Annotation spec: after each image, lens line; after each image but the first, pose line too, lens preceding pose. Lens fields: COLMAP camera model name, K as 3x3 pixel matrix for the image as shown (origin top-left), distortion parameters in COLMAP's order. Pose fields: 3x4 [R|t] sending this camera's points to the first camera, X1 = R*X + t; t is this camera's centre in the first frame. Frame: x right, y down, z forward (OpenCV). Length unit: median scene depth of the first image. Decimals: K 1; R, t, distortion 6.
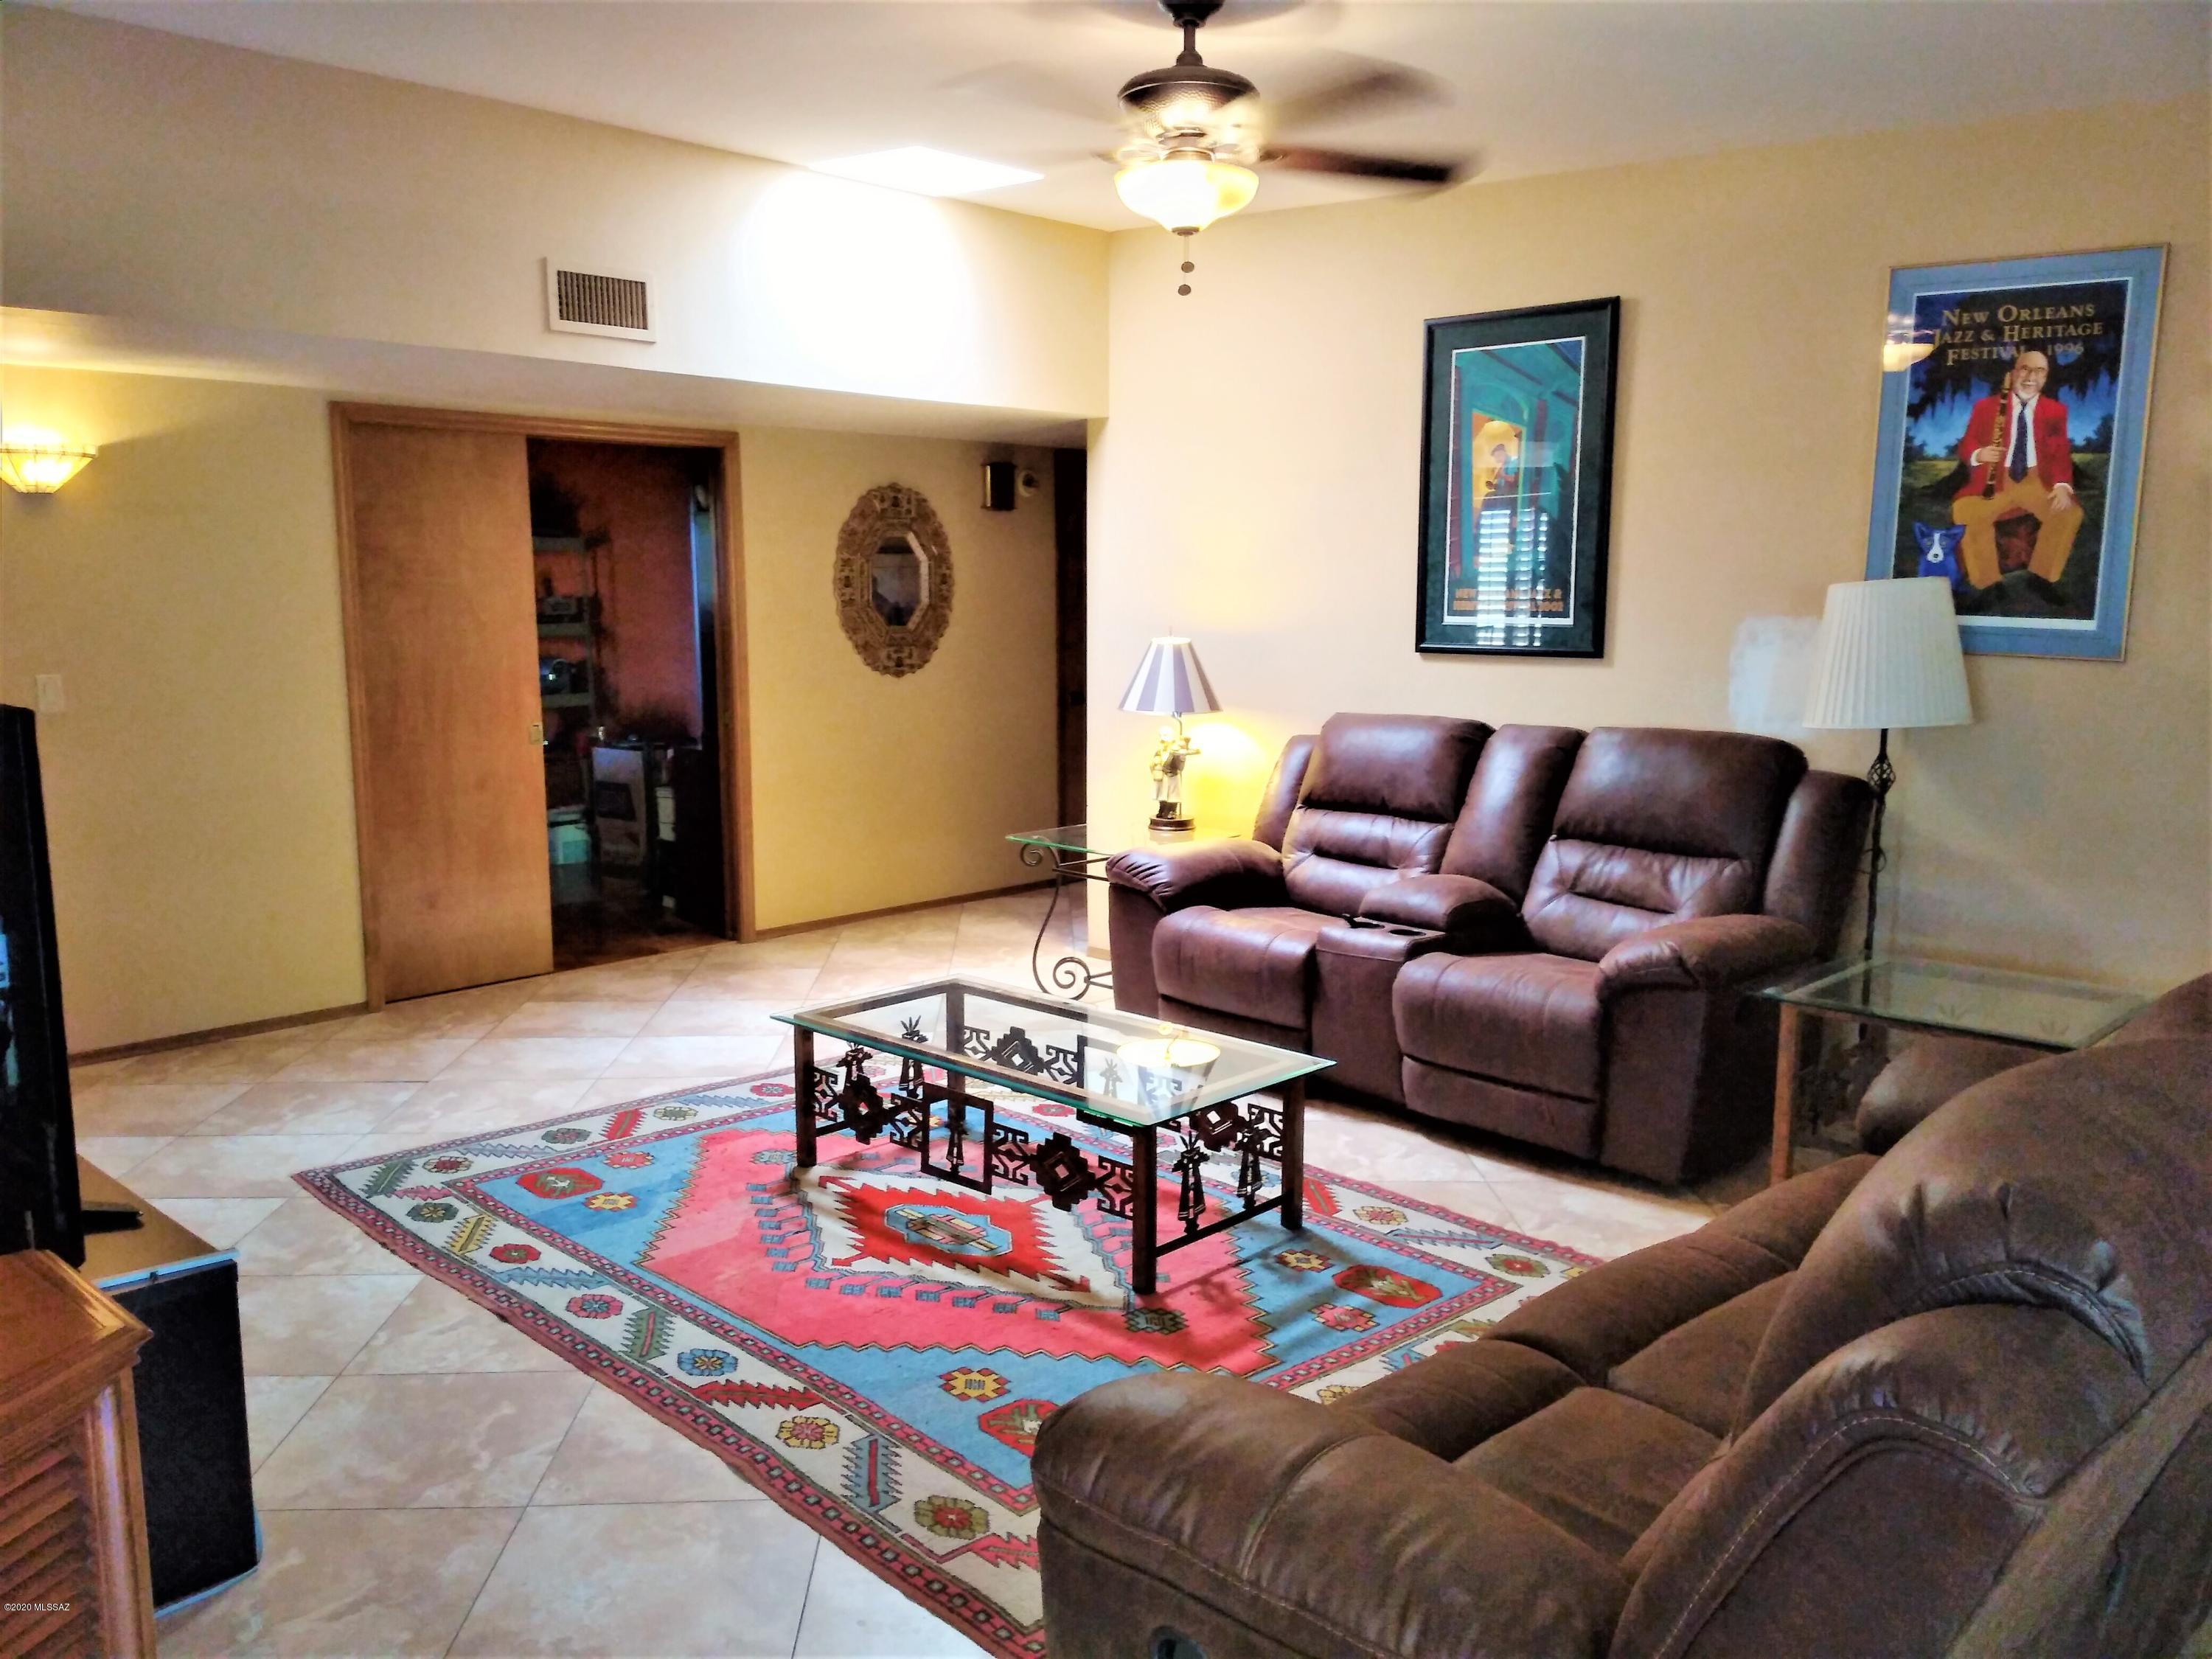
lens RADIAL K [[1756.5, 0, 1092.5], [0, 1756.5, 833.9], [0, 0, 1]] dist [0.077147, -0.113131]
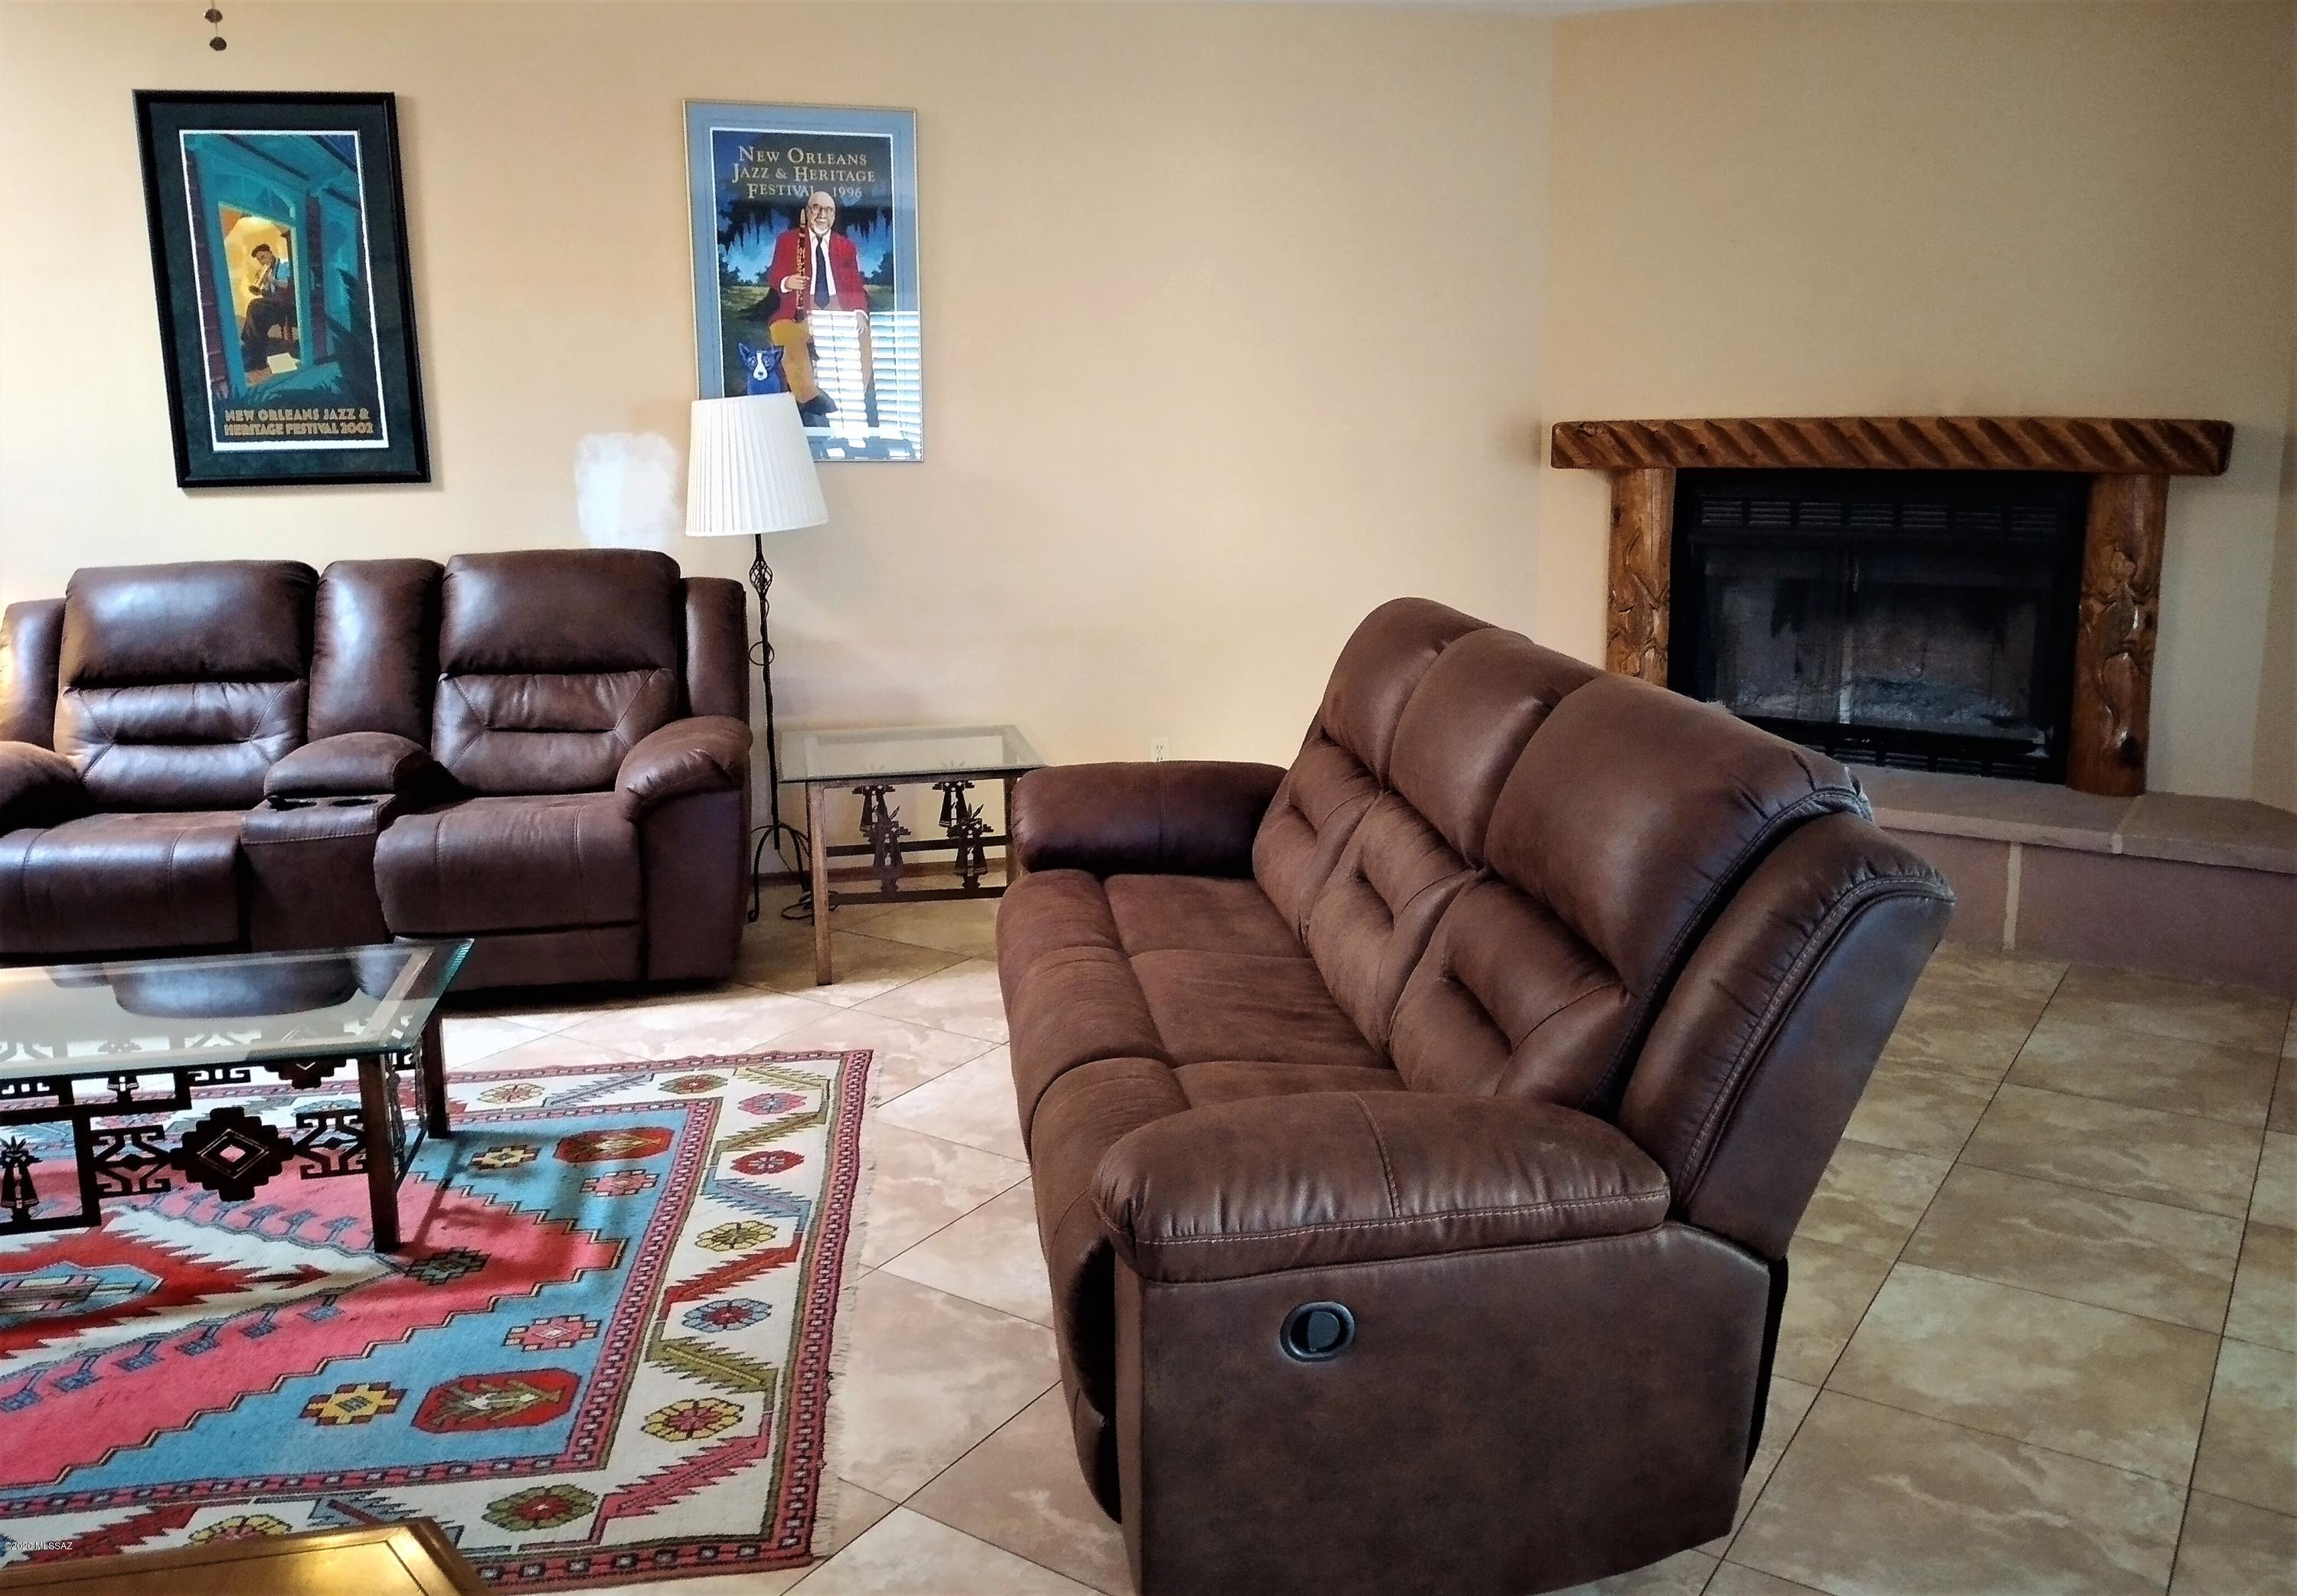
lens RADIAL K [[1837.1, 0, 1176.3], [0, 1837.1, 746.2], [0, 0, 1]] dist [0.045754, -0.073747]
pose [[0.570364, -0.168879, 0.803844, -0.351145], [0.132284, 0.984747, 0.113023, -0.023645], [-0.810670, 0.041872, 0.584004, 0.133341]]
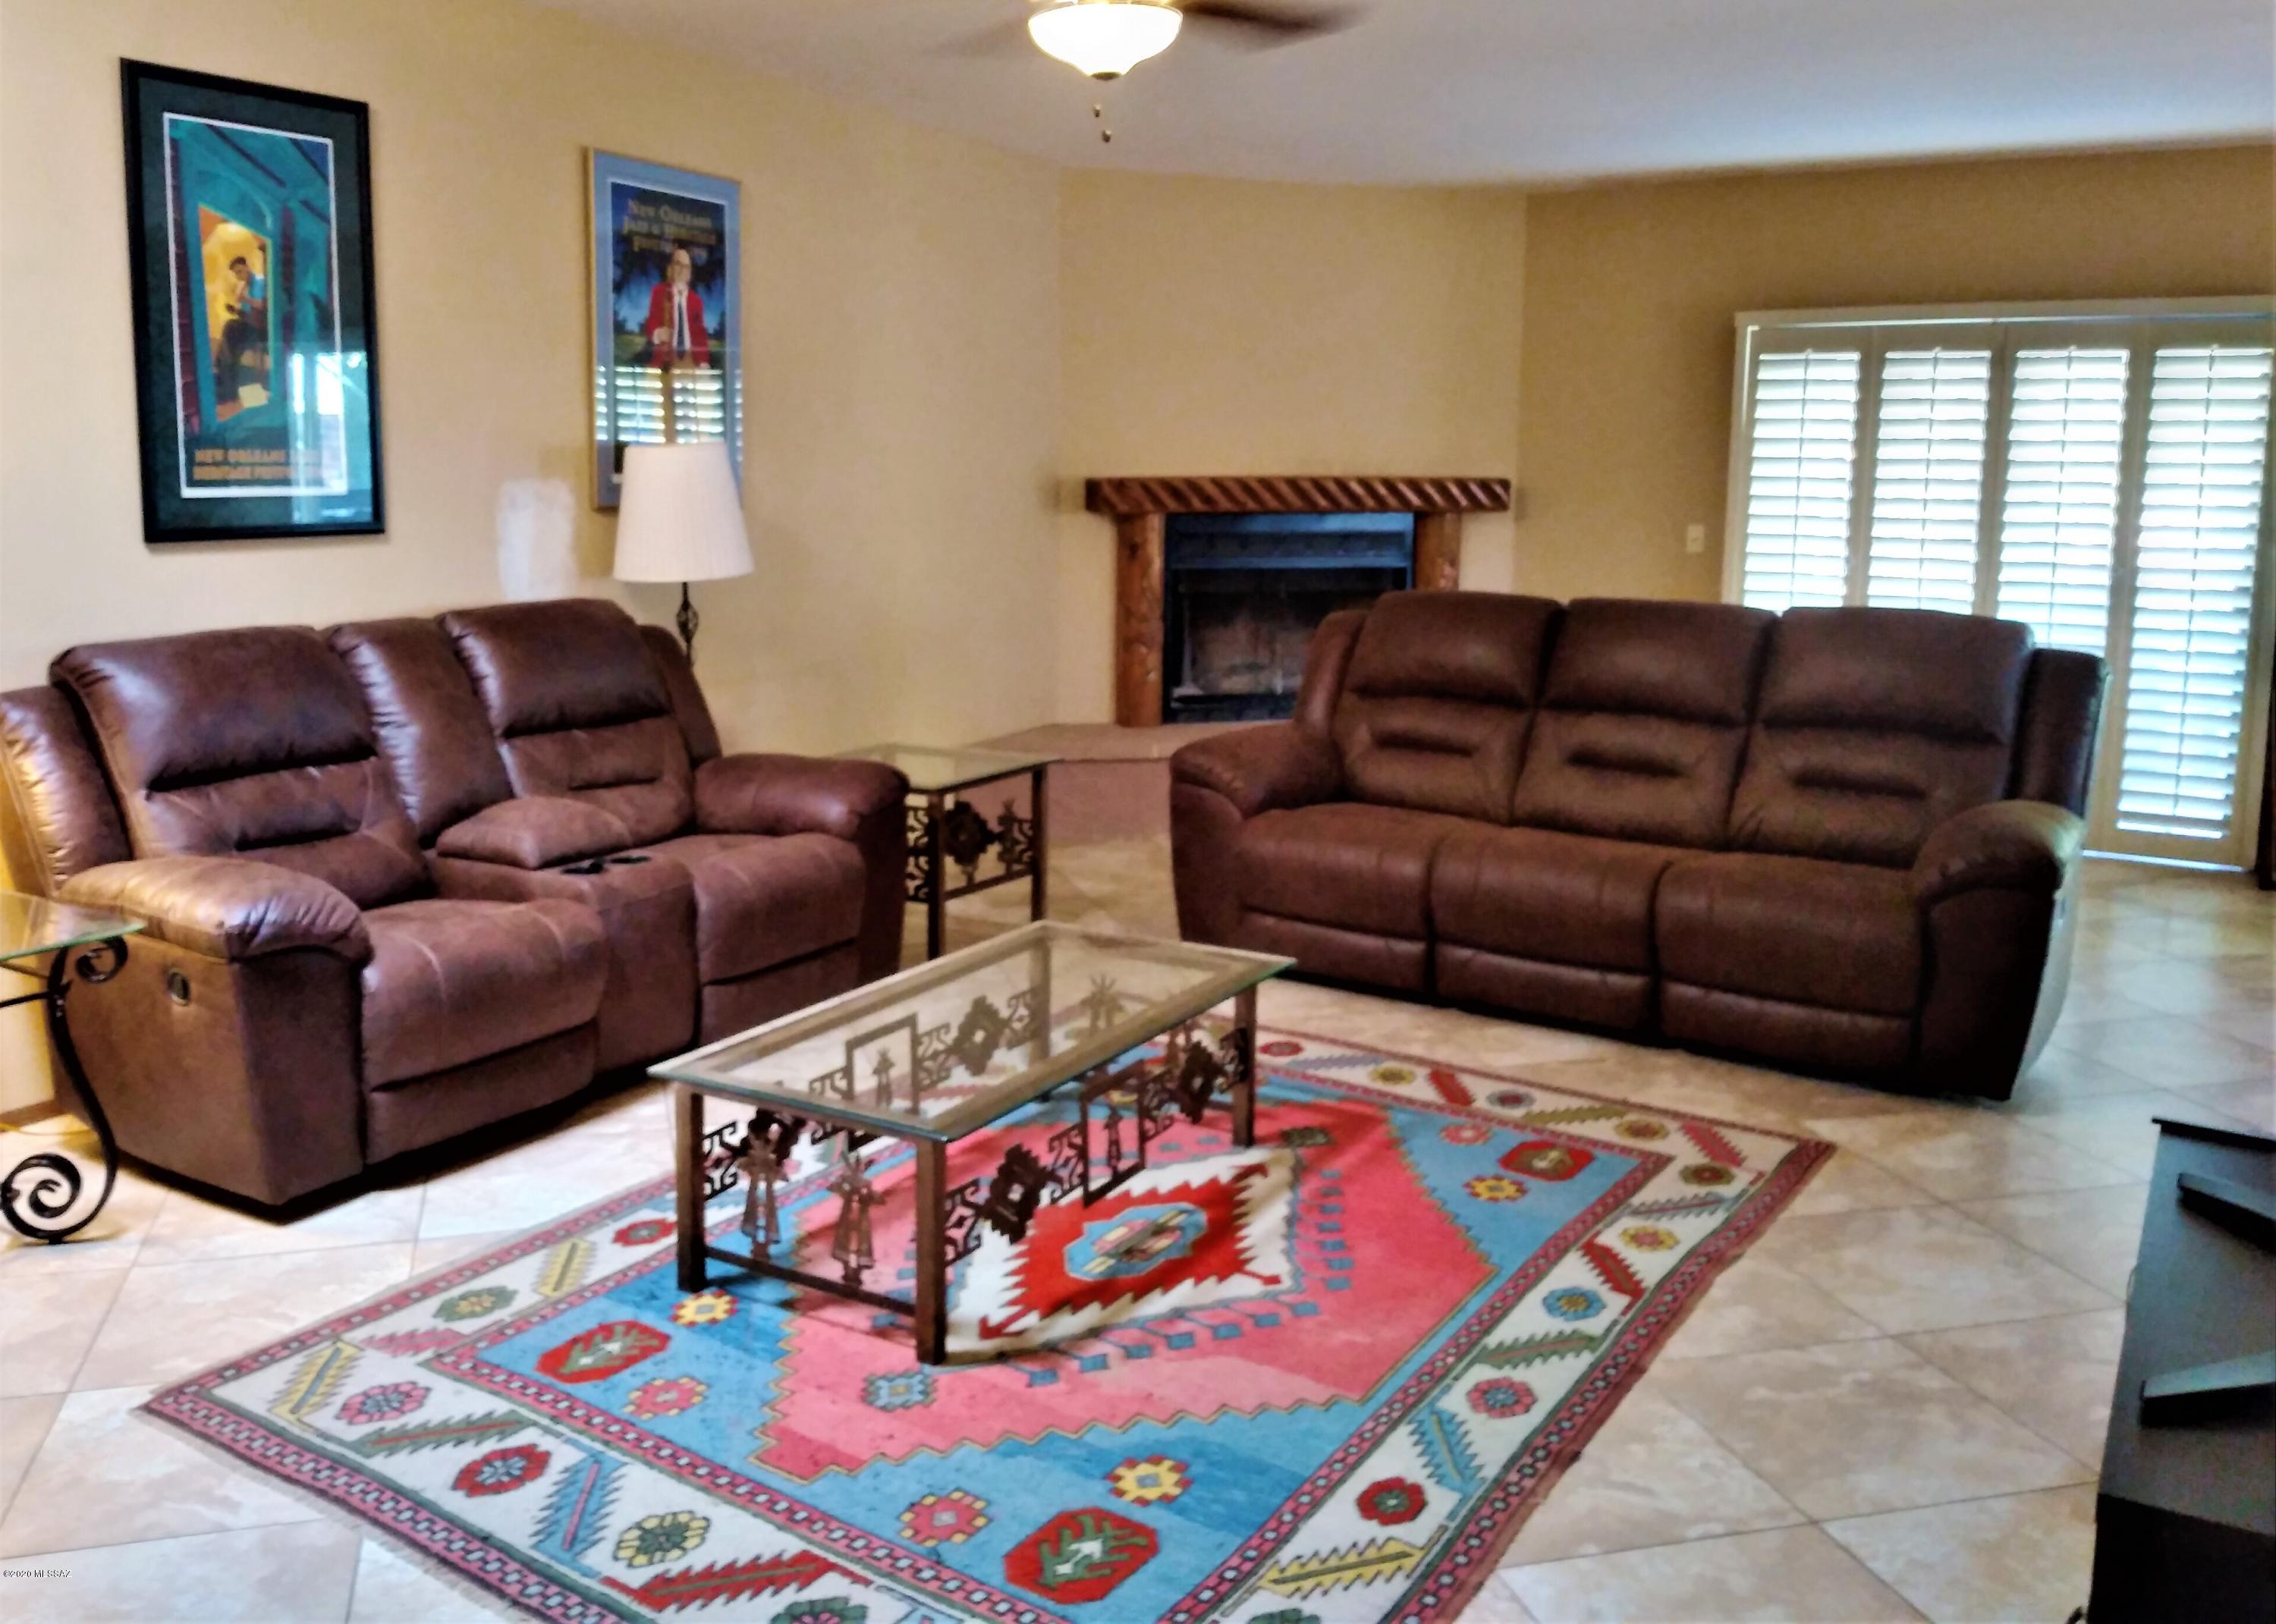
lens RADIAL K [[1956.3, 0, 1072.8], [0, 1956.3, 708.3], [0, 0, 1]] dist [0.090708, -0.125142]
pose [[-0.219953, -0.130186, 0.966785, -0.822332], [0.136784, 0.977148, 0.162701, -0.148753], [-0.965873, 0.168027, -0.197119, 1.042507]]
